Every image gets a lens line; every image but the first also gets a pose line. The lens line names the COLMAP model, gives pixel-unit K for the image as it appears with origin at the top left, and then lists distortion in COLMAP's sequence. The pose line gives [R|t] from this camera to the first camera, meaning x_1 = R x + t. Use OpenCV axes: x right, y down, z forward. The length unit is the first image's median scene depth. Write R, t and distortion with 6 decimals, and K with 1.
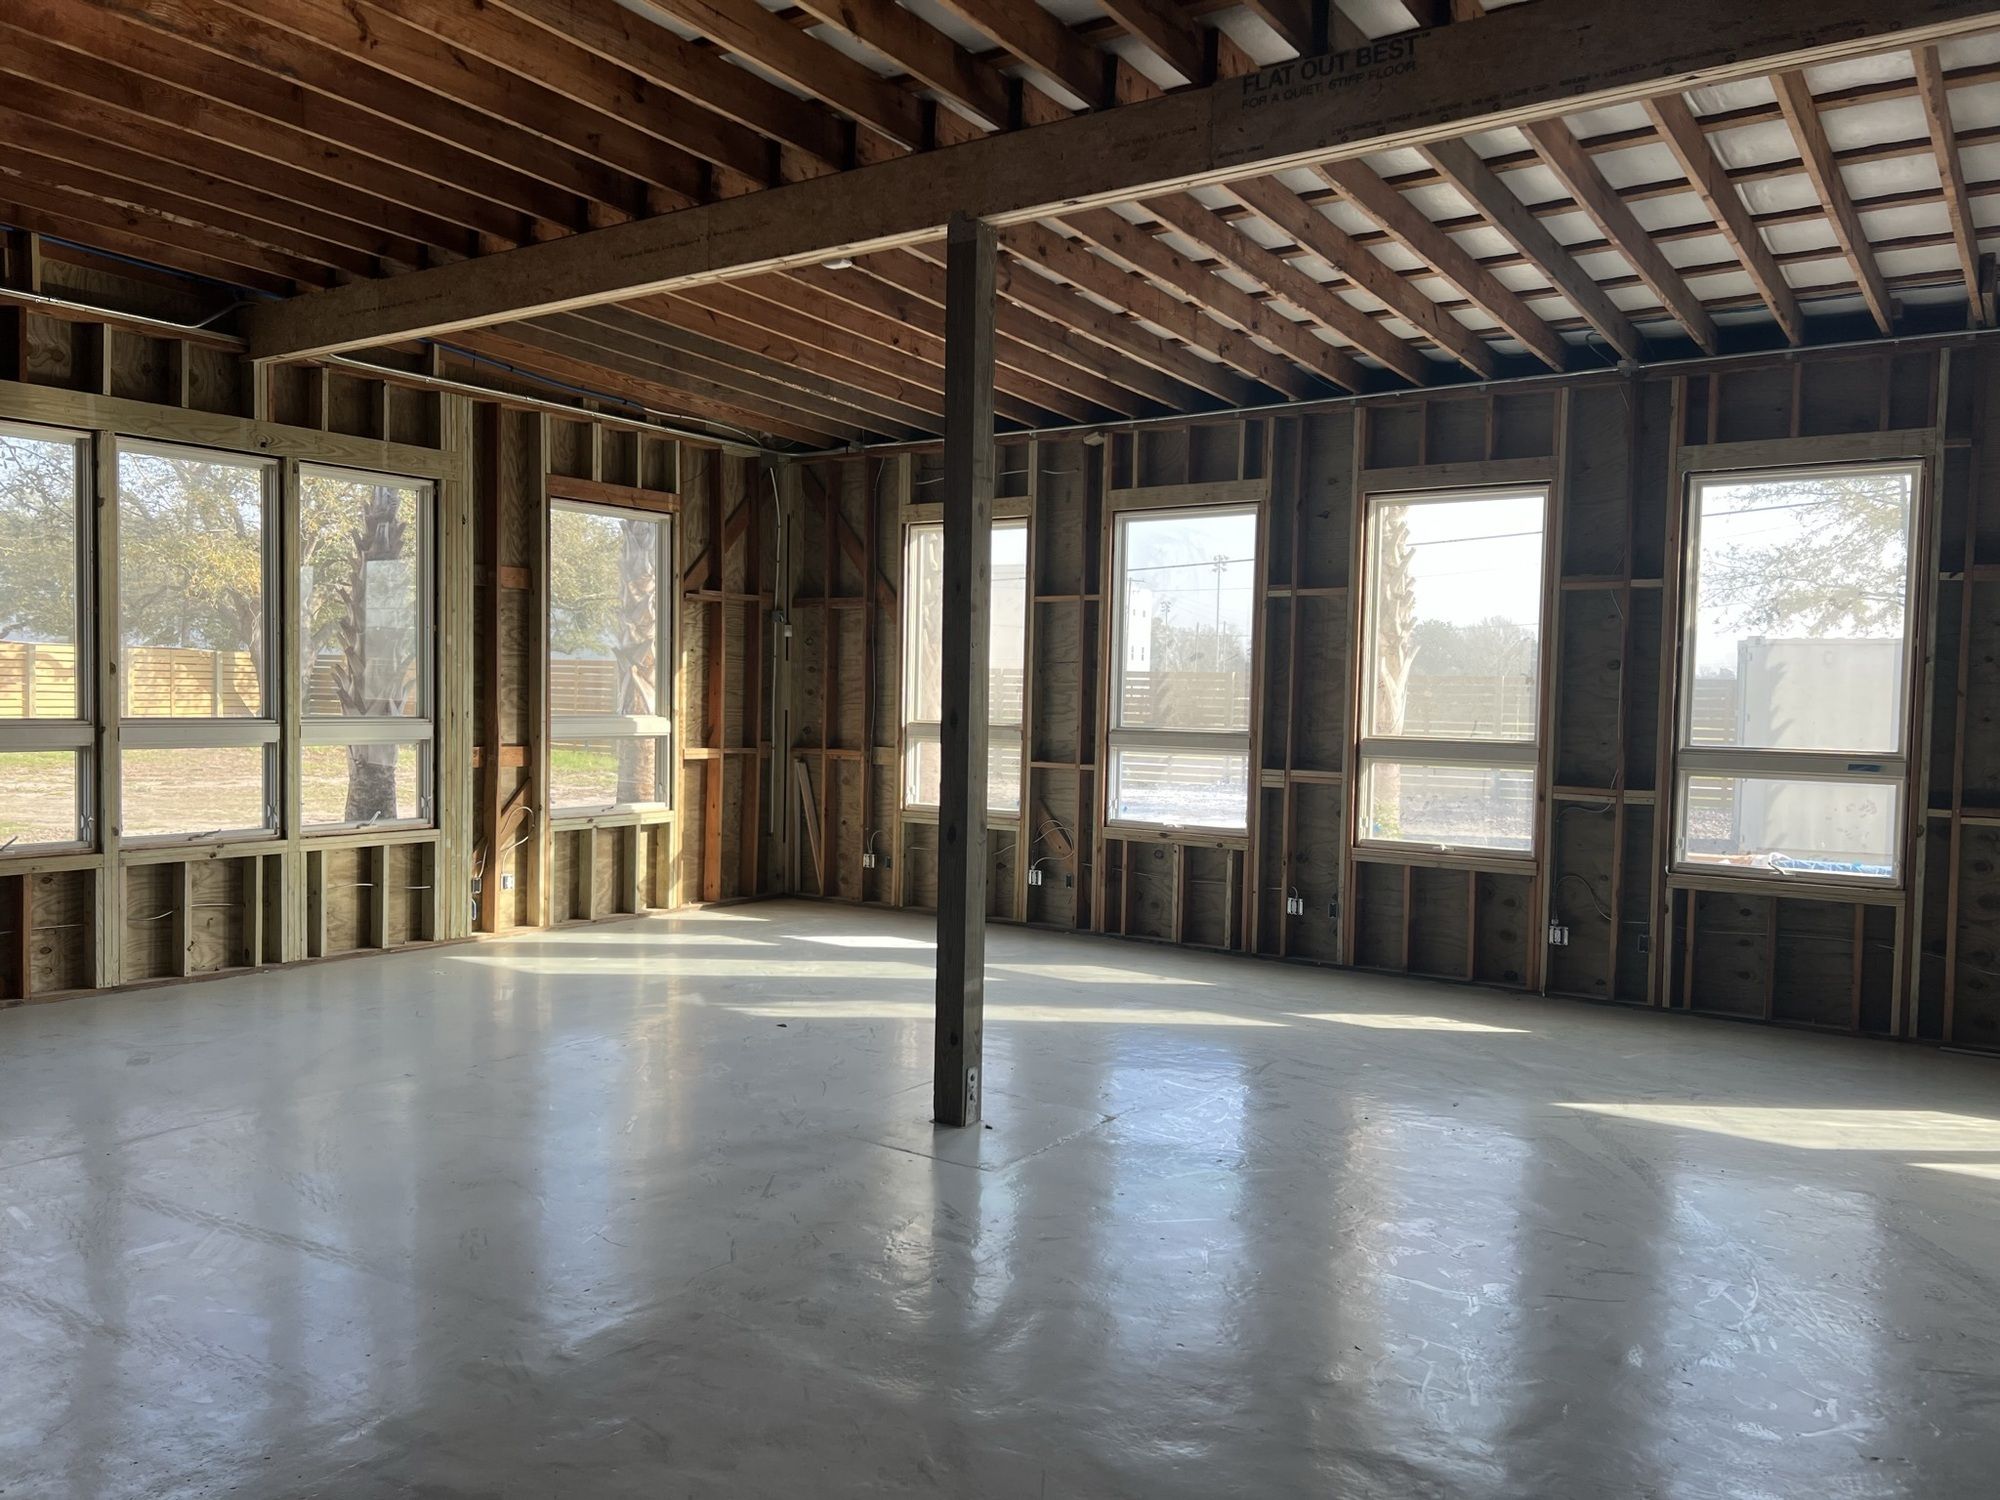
lens RADIAL K [[1518.2, 0, 1000.0], [0, 1518.2, 750.0], [0, 0, 1]] dist [0.000596, 0.000025]
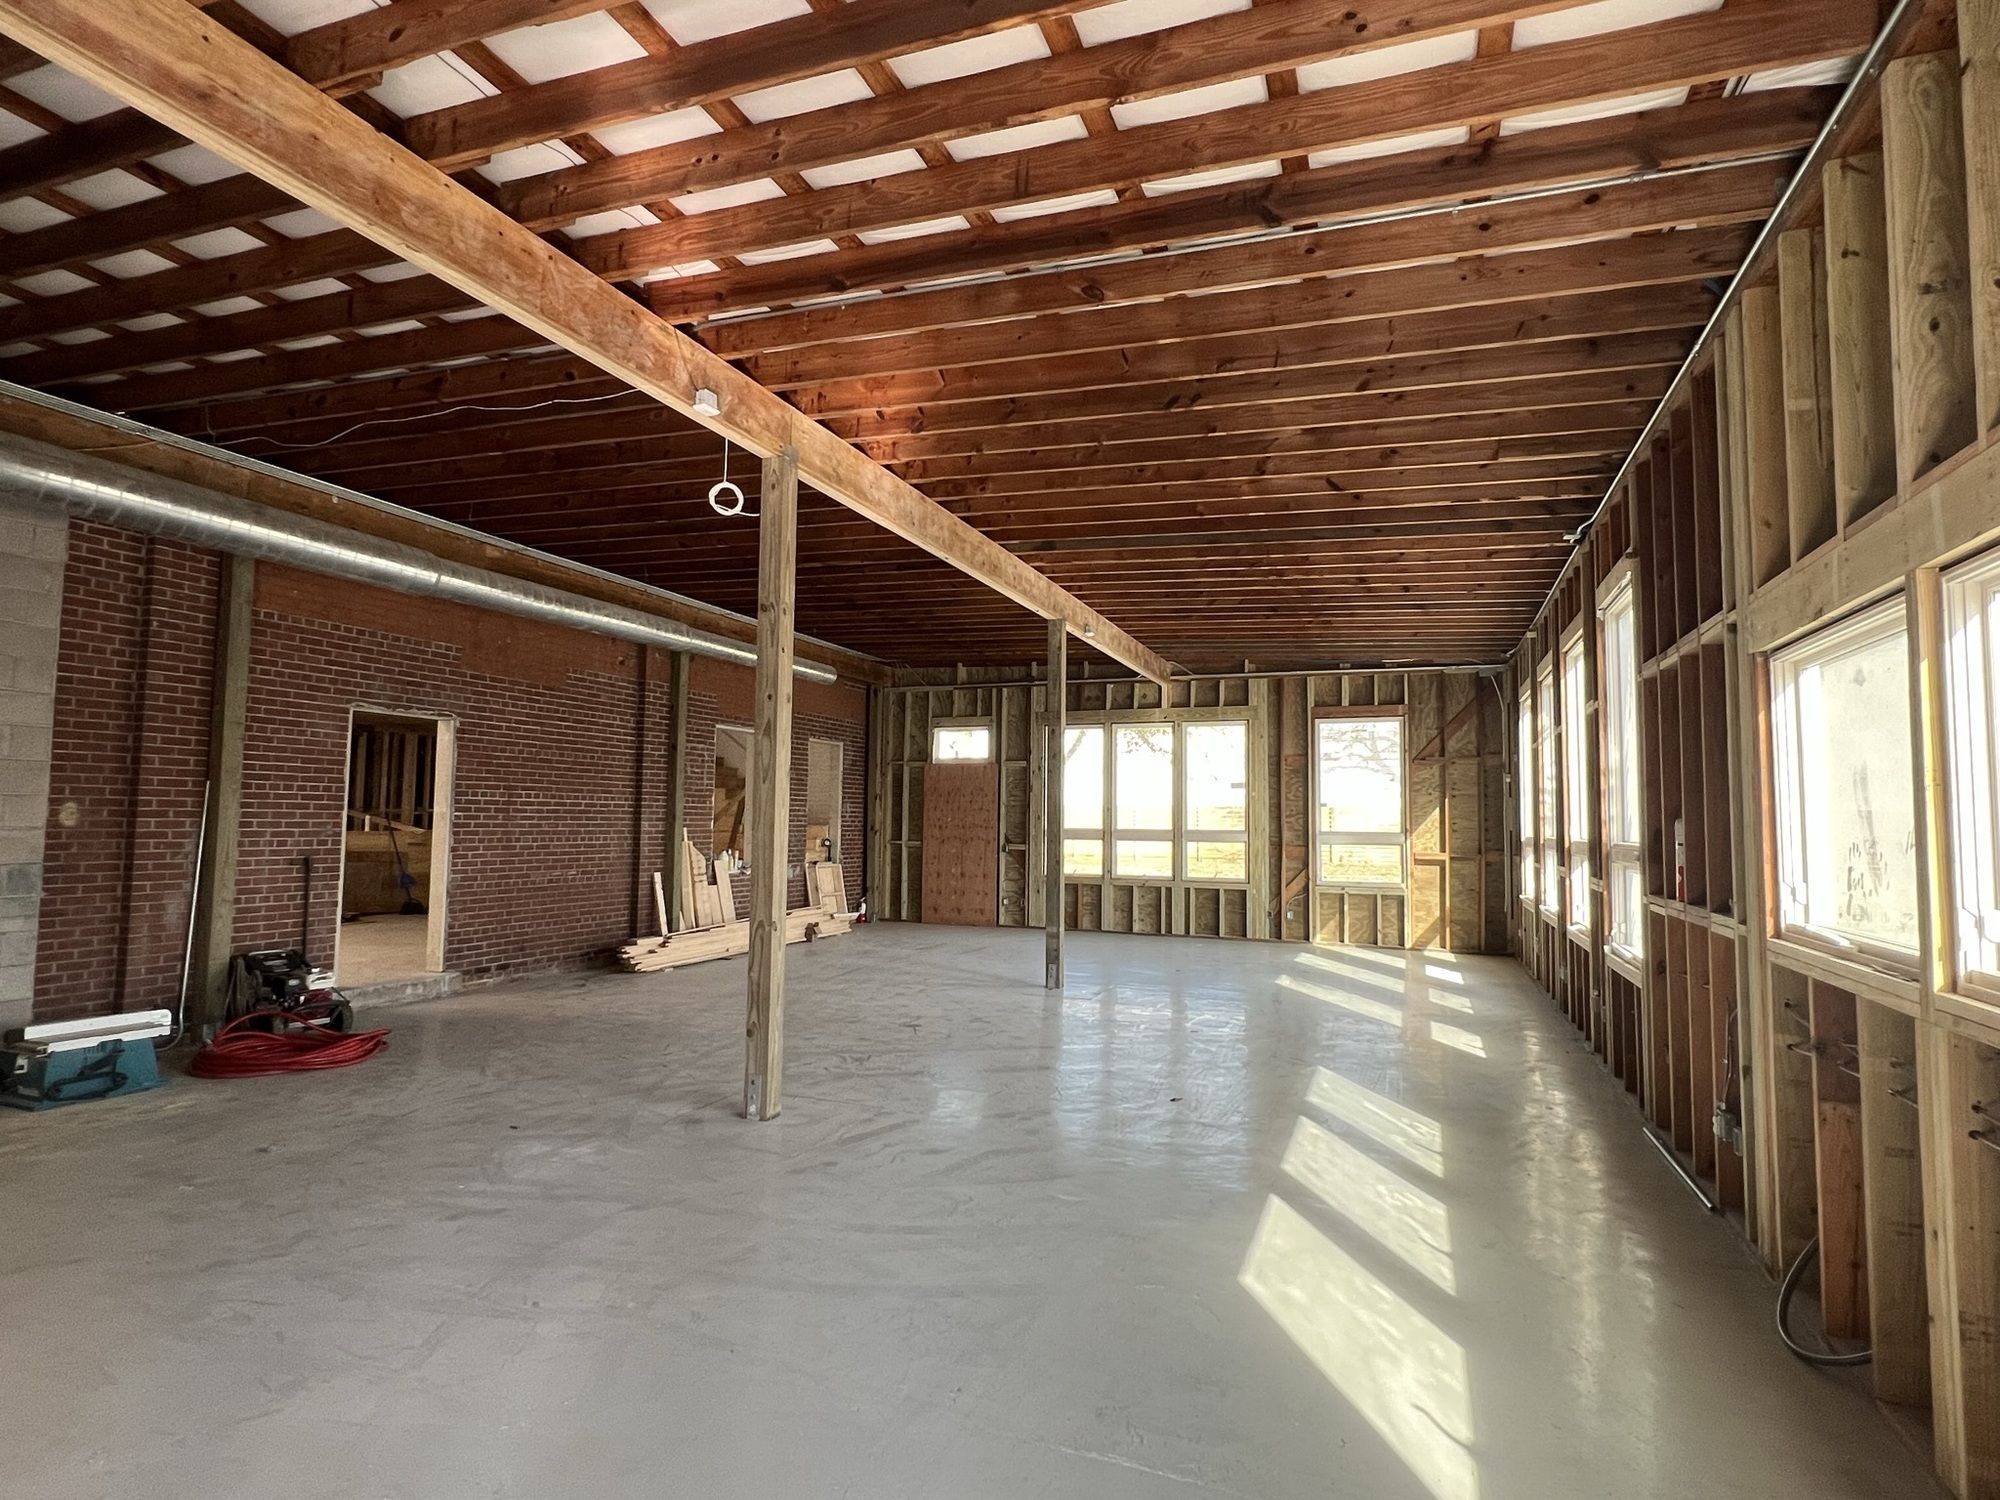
lens RADIAL K [[1032.7, 0, 1000.0], [0, 1032.7, 750.0], [0, 0, 1]] dist [0.000140, 0.000012]
pose [[0.234727, -0.074429, -0.969208, 0.887897], [-0.045411, 0.995136, -0.087418, 0.007415], [0.971000, 0.064532, 0.230206, 0.307548]]
